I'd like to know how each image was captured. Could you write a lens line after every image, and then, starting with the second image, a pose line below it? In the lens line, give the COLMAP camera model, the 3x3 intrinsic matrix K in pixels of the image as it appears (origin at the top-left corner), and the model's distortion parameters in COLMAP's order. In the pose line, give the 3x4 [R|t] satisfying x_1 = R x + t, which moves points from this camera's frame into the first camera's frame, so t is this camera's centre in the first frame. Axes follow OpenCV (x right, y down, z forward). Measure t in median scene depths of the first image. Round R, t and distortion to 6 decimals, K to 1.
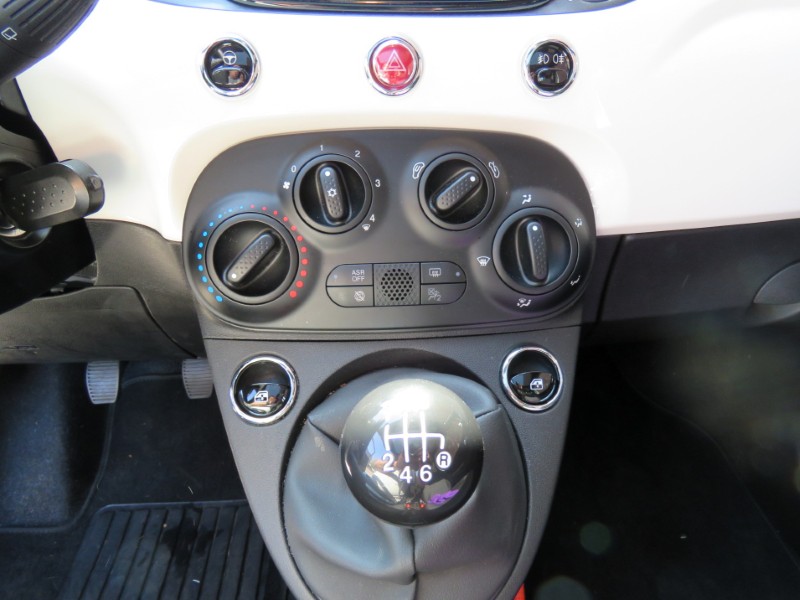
lens RADIAL K [[543.2, 0, 400.0], [0, 543.2, 300.0], [0, 0, 1]] dist [0.003558, 0.001957]
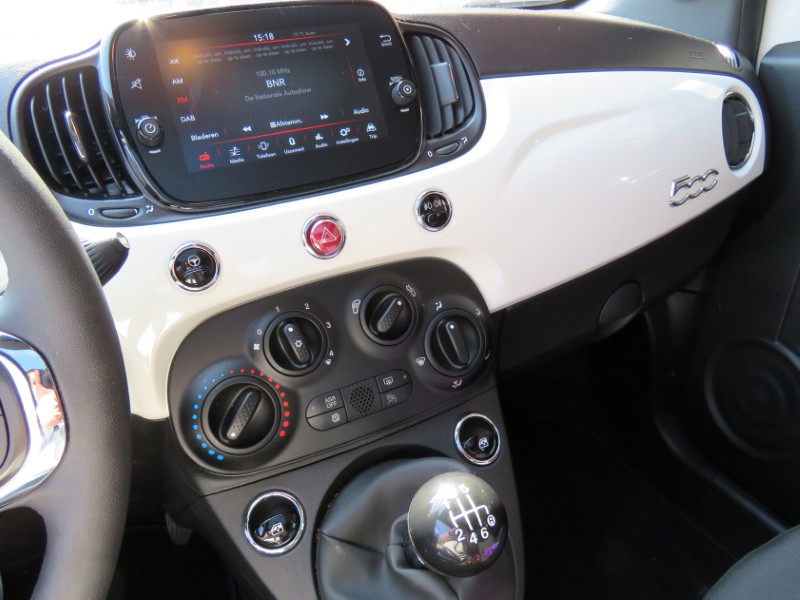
lens RADIAL K [[597.2, 0, 400.0], [0, 597.2, 300.0], [0, 0, 1]] dist [0.003929, 0.002208]
pose [[0.924866, -0.241501, 0.293769, -0.270388], [0.266730, 0.962553, -0.048447, -0.158104], [-0.271068, 0.123164, 0.954648, -0.335950]]
